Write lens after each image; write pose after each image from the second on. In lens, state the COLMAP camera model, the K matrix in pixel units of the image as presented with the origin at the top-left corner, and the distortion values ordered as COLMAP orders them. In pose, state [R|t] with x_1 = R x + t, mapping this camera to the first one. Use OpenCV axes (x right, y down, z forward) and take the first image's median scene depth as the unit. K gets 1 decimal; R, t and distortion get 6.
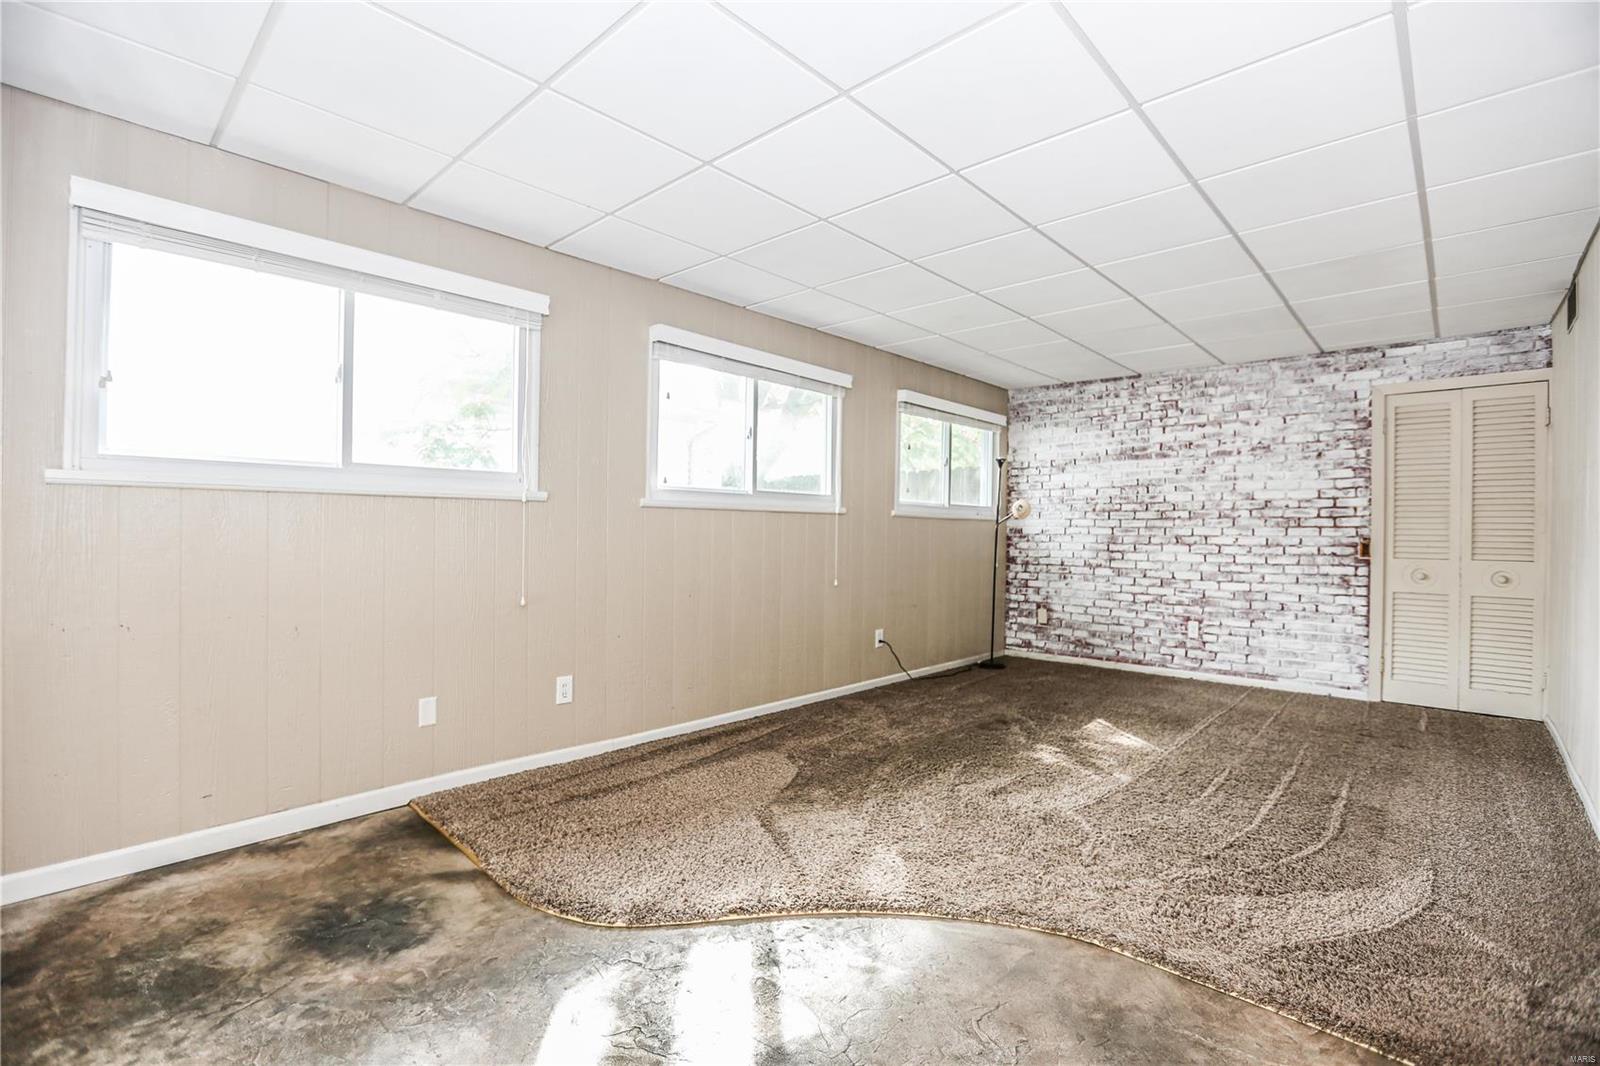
lens RADIAL K [[734.7, 0, 799.8], [0, 734.7, 535.3], [0, 0, 1]] dist [-0.036771, 0.005860]
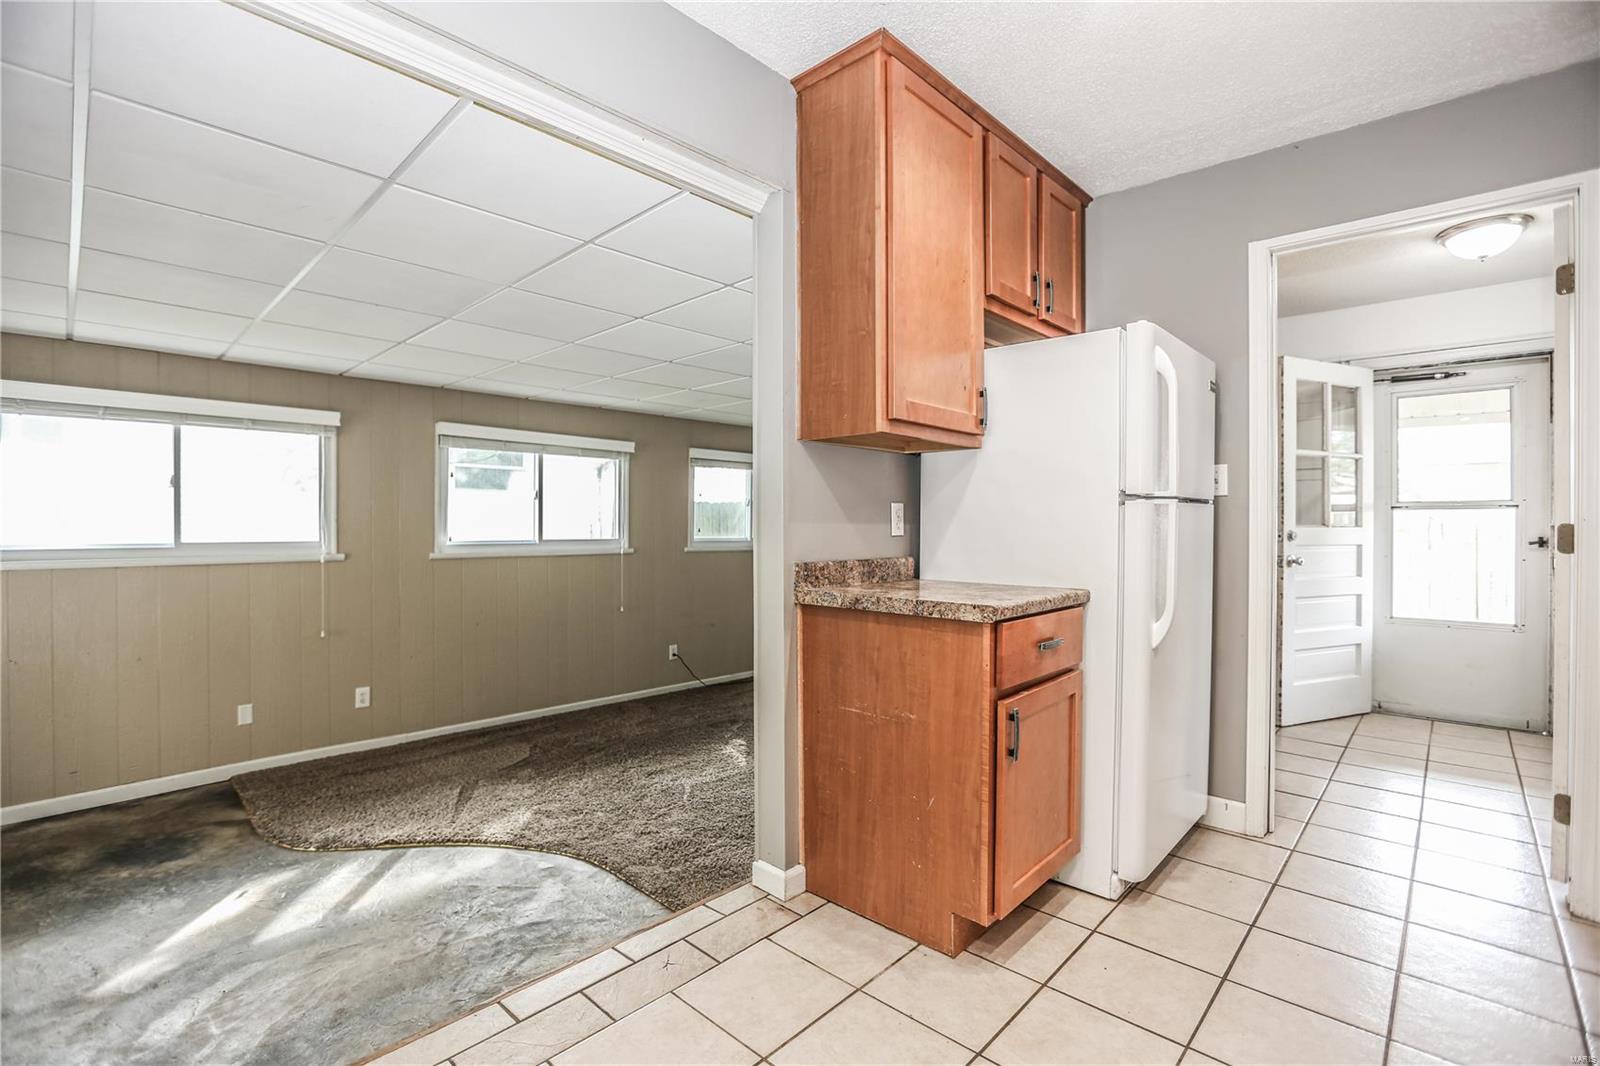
lens RADIAL K [[734.7, 0, 807.9], [0, 734.7, 531.7], [0, 0, 1]] dist [-0.036771, 0.005860]
pose [[0.999945, -0.008622, -0.005922, 0.636070], [0.008624, 0.999963, 0.000389, -0.111615], [0.005918, -0.000440, 0.999982, -0.420094]]
